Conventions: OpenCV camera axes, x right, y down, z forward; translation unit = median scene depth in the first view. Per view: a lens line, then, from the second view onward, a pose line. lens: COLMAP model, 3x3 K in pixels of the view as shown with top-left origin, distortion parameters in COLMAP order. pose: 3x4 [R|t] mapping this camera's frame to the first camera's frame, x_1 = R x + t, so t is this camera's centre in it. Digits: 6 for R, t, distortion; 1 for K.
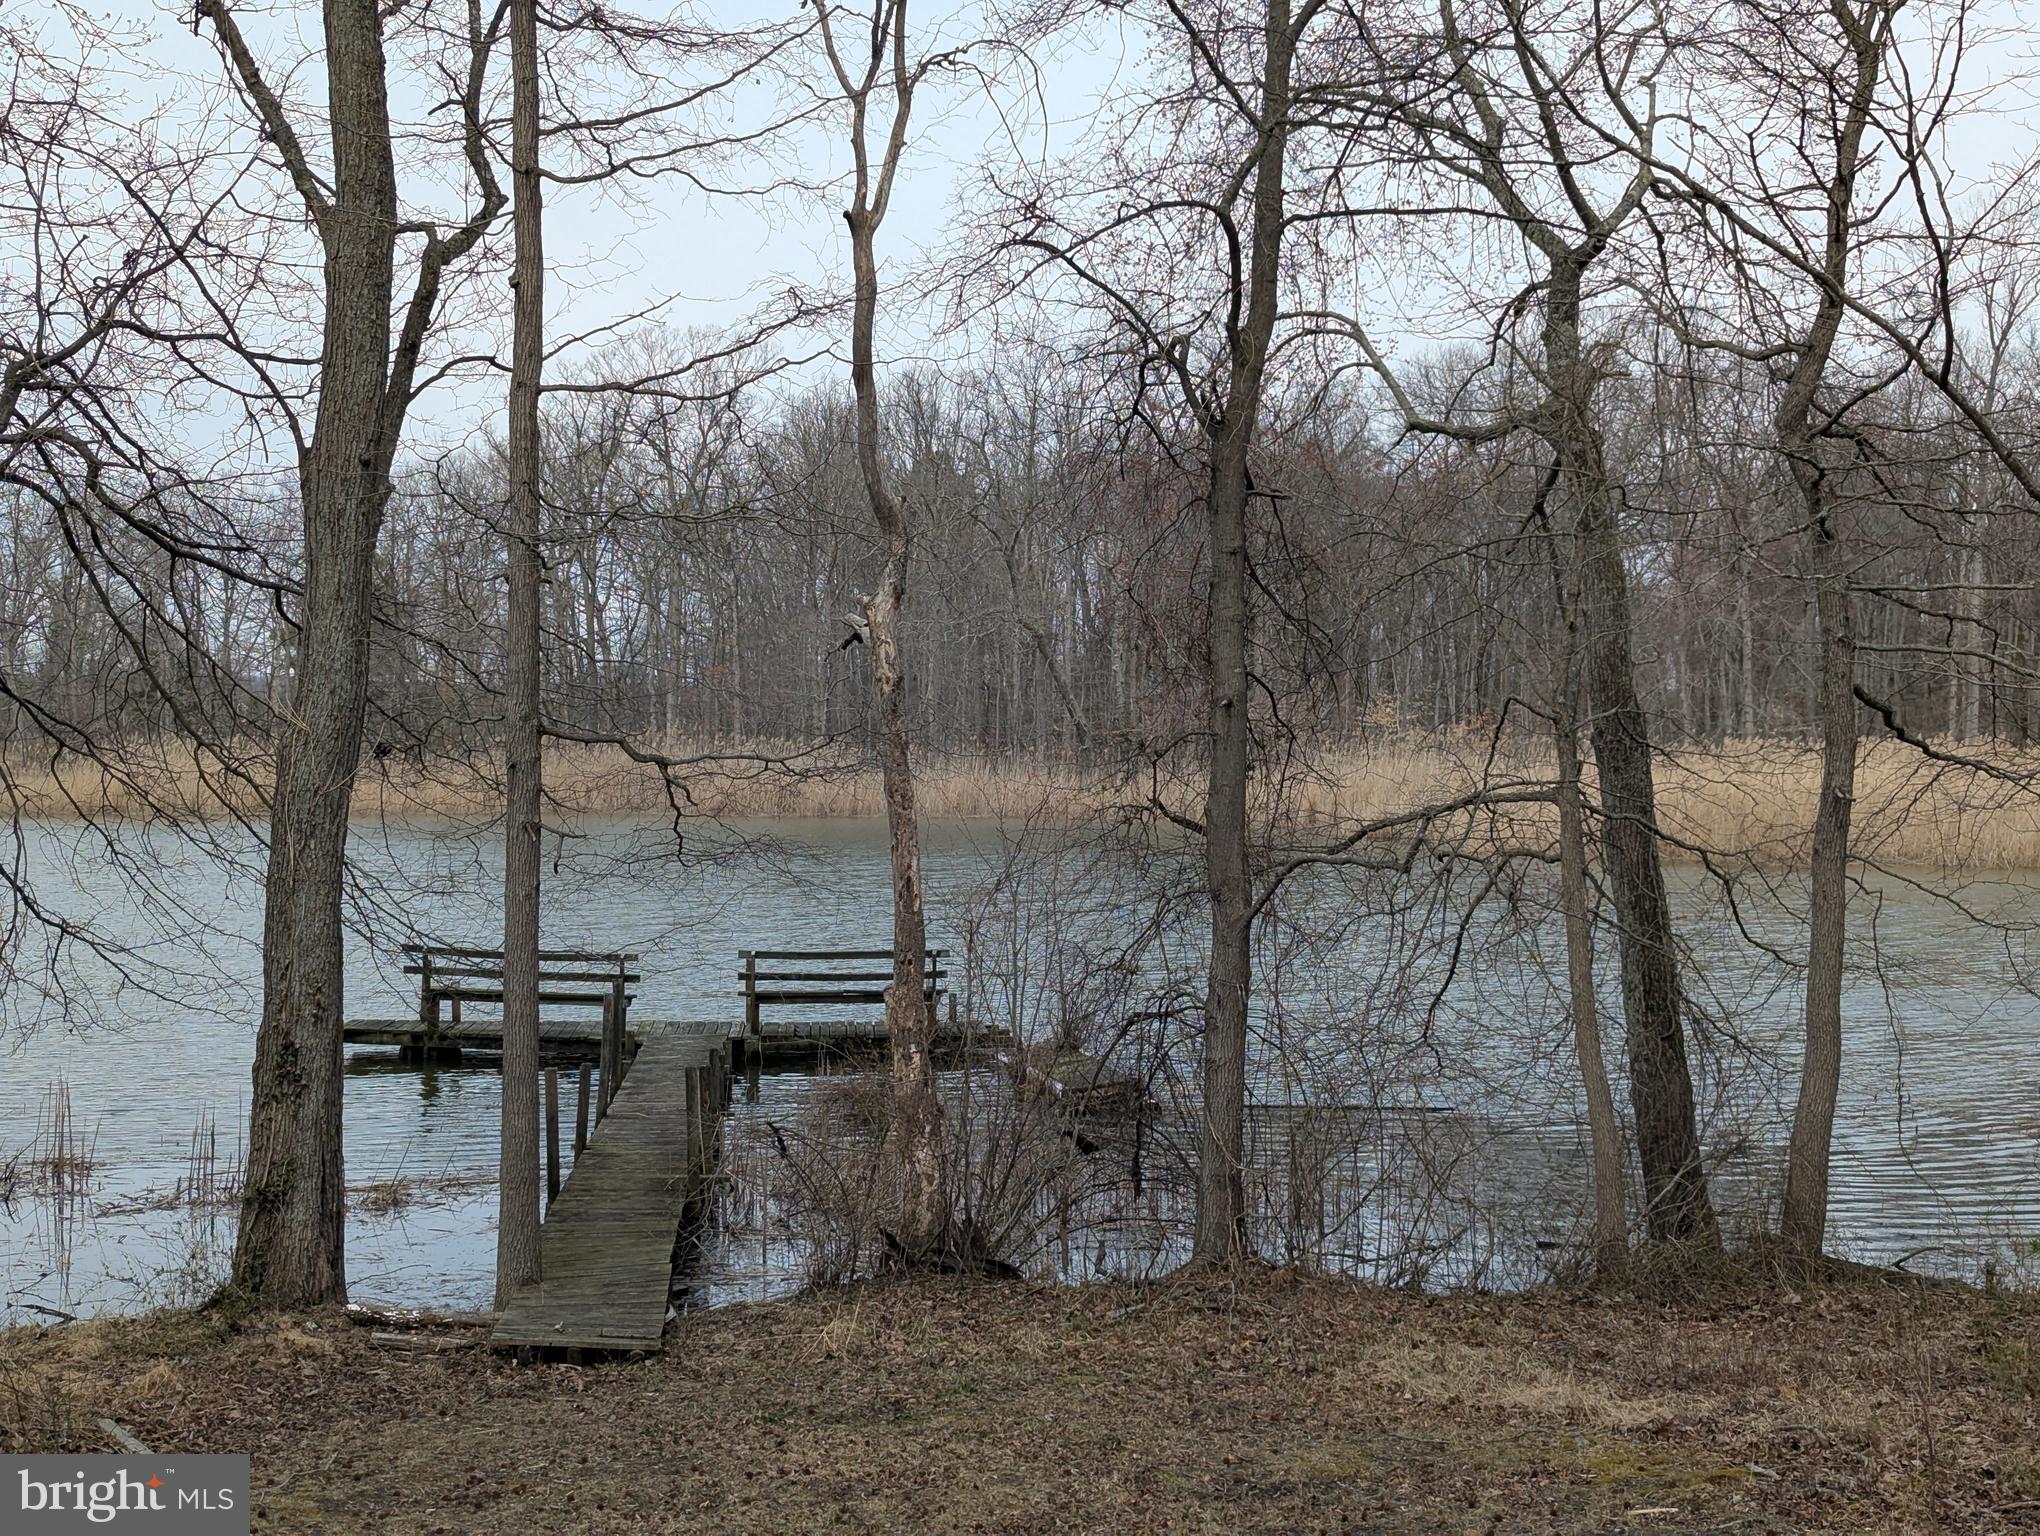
lens RADIAL K [[2881.5, 0, 1020.0], [0, 2881.5, 768.0], [0, 0, 1]] dist [0.038766, 0.006948]
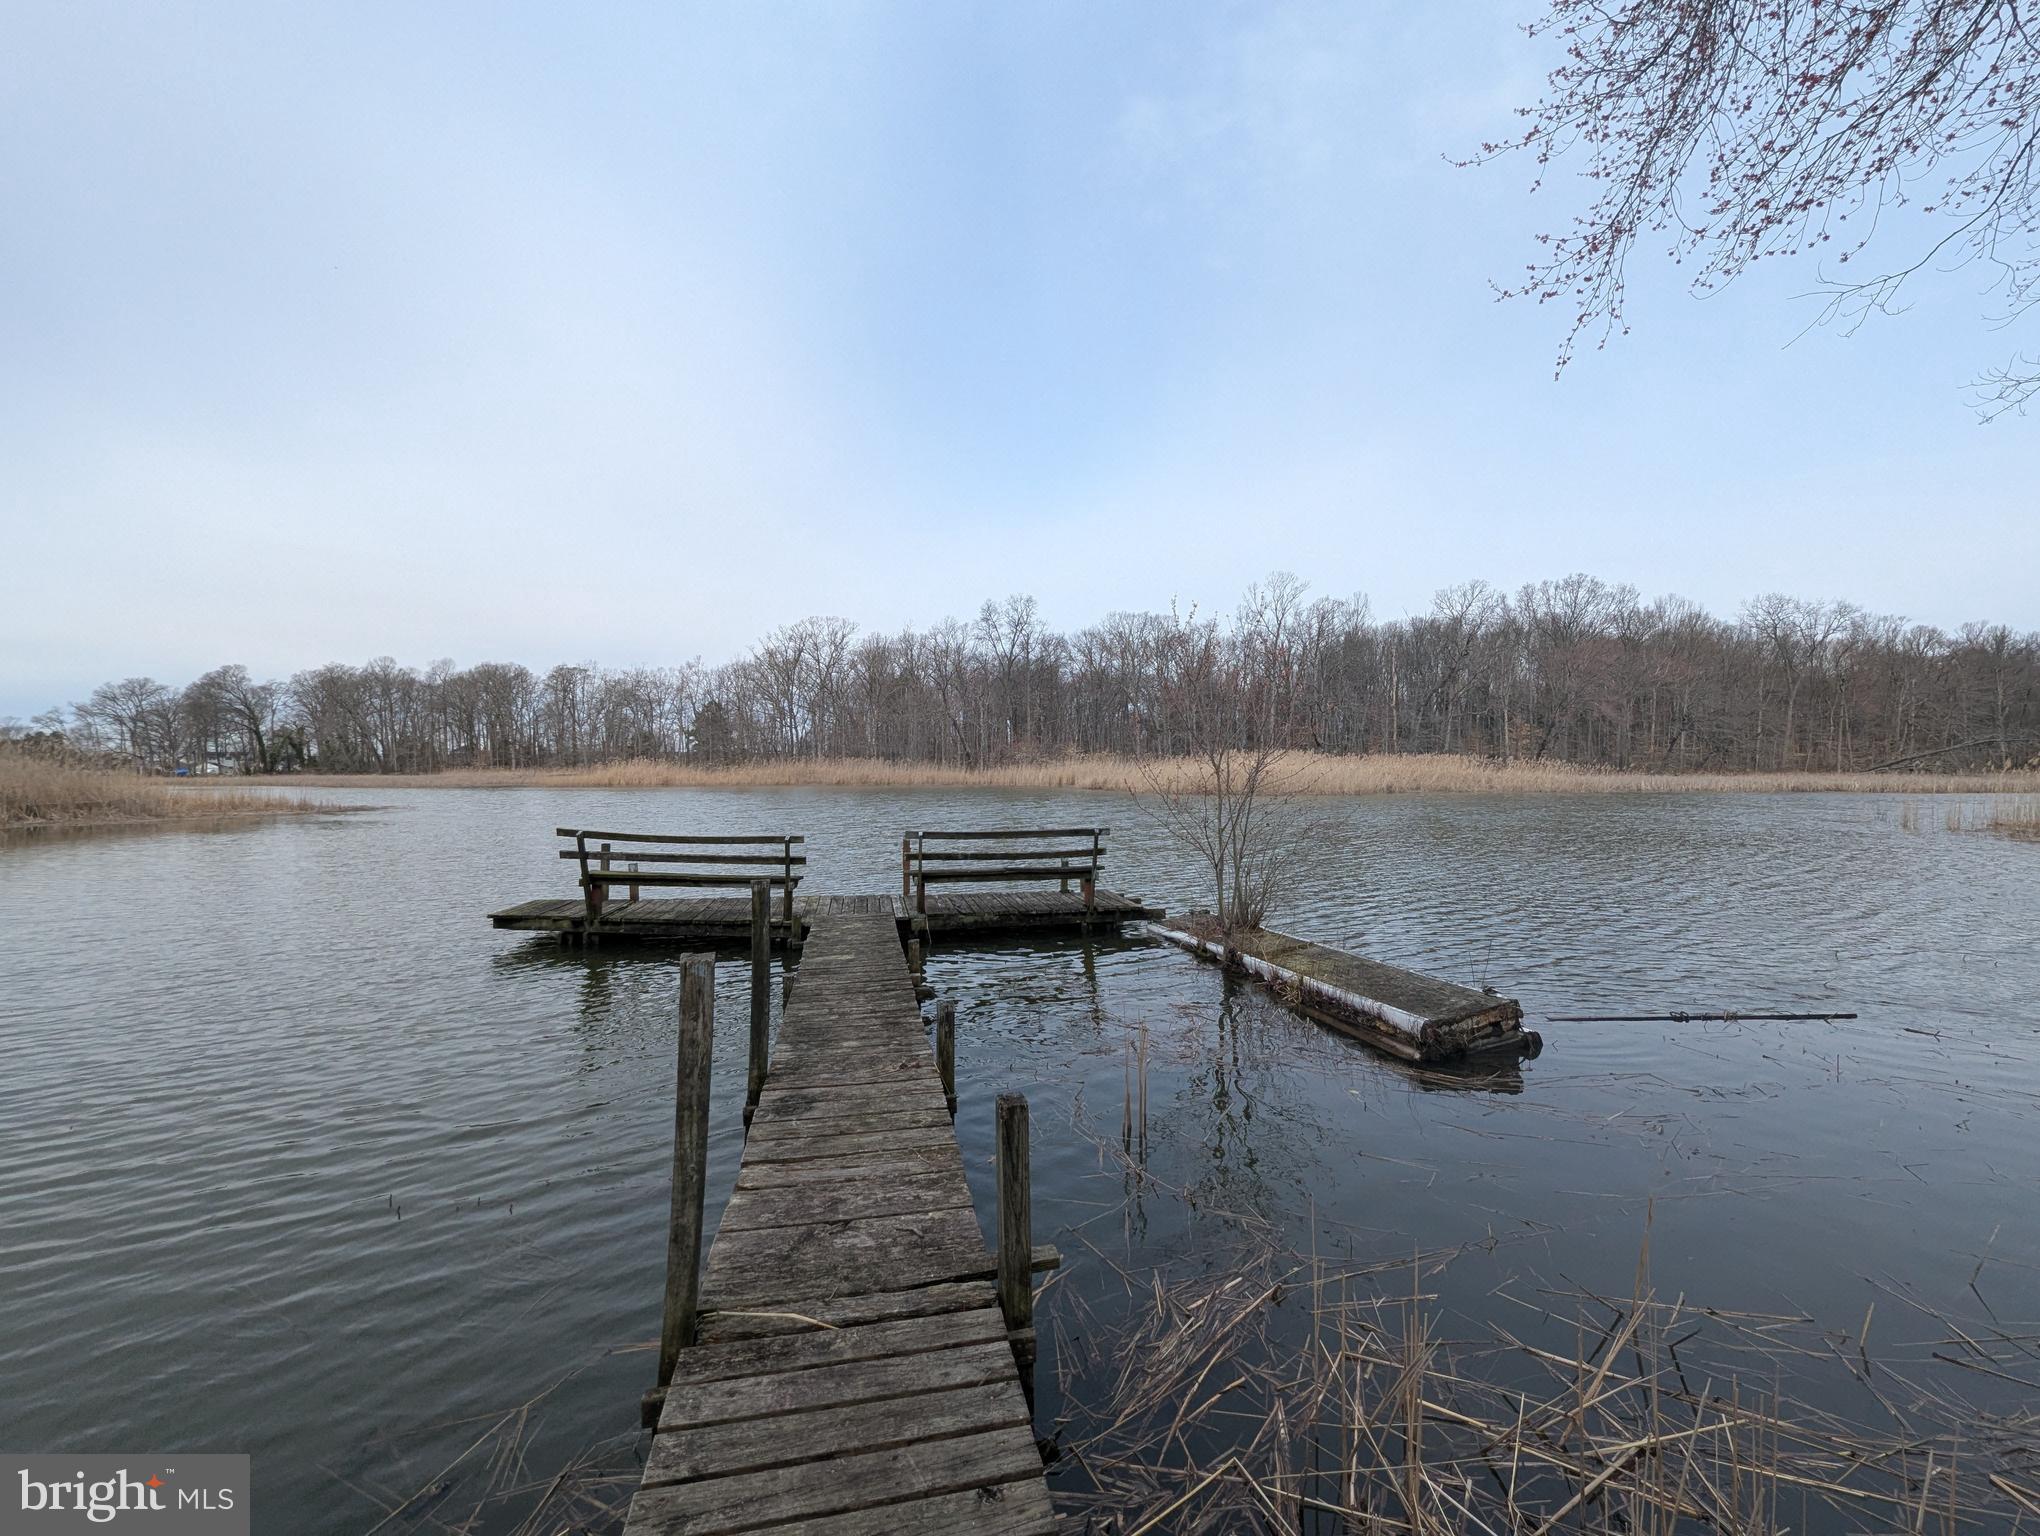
lens RADIAL K [[841.0, 0, 1029.8], [0, 841.0, 768.0], [0, 0, 1]] dist [-0.002871, 0.000882]
pose [[0.992048, -0.002532, 0.125835, -0.119417], [0.004591, 0.999860, -0.016070, 0.060036], [-0.125776, 0.016520, 0.991921, 0.914212]]
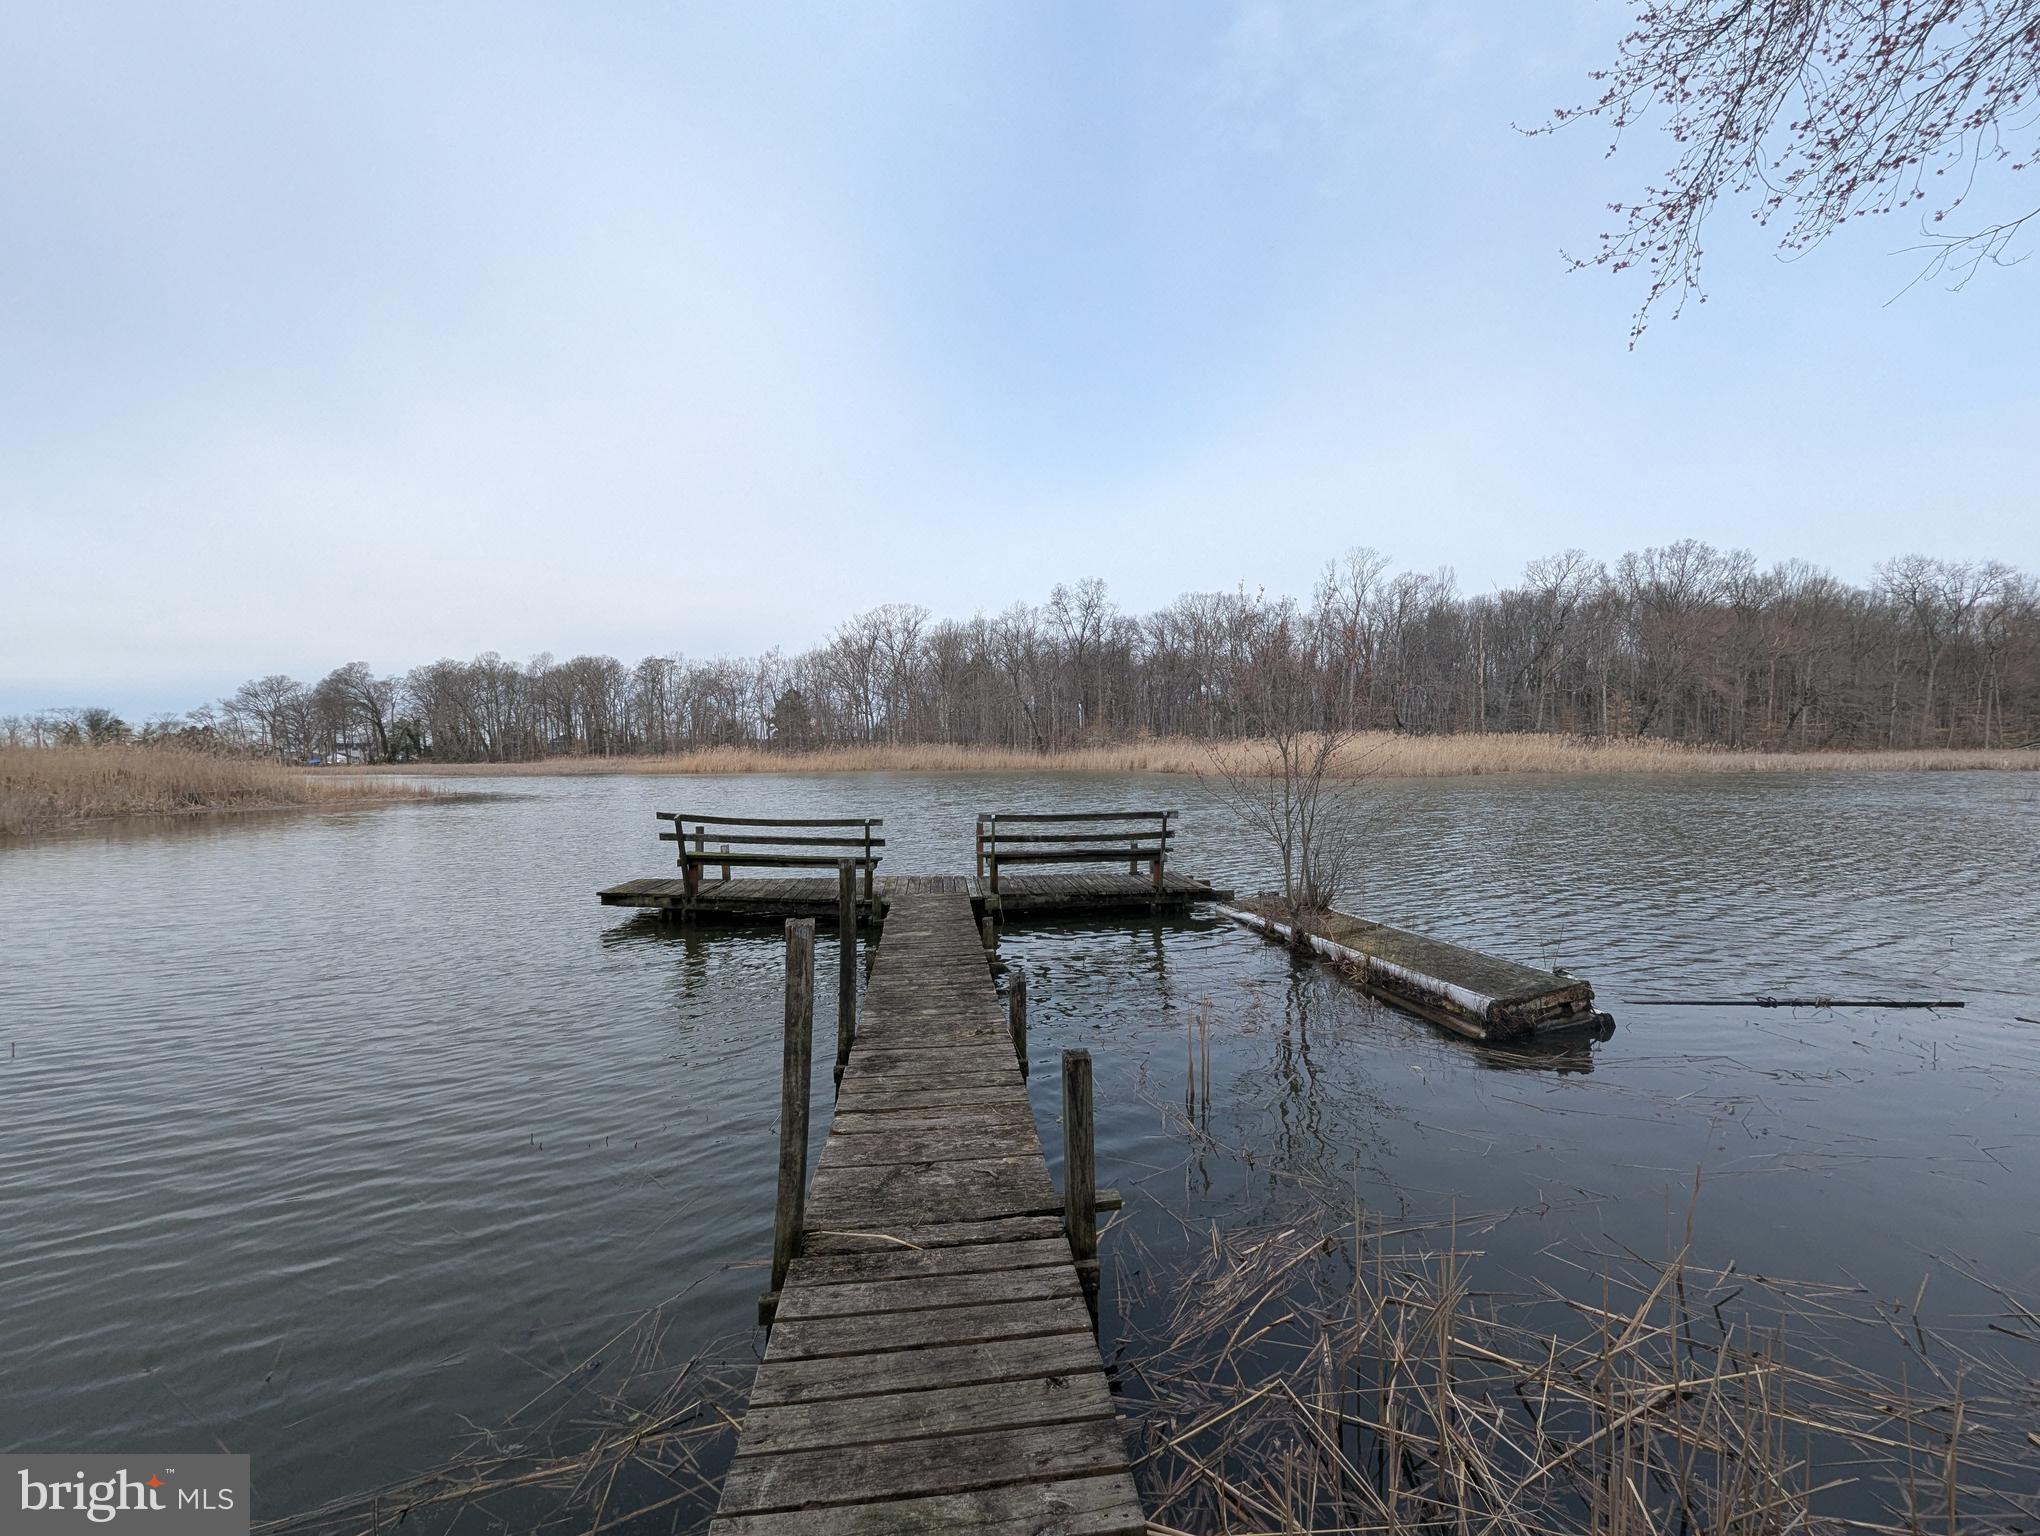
lens RADIAL K [[840.9, 0, 1028.1], [0, 840.9, 770.6], [0, 0, 1]] dist [-0.003187, 0.000733]
pose [[0.999178, -0.011995, 0.038717, -0.119234], [0.011793, 0.999916, 0.005451, 0.059889], [-0.038779, -0.004990, 0.999235, 0.904152]]
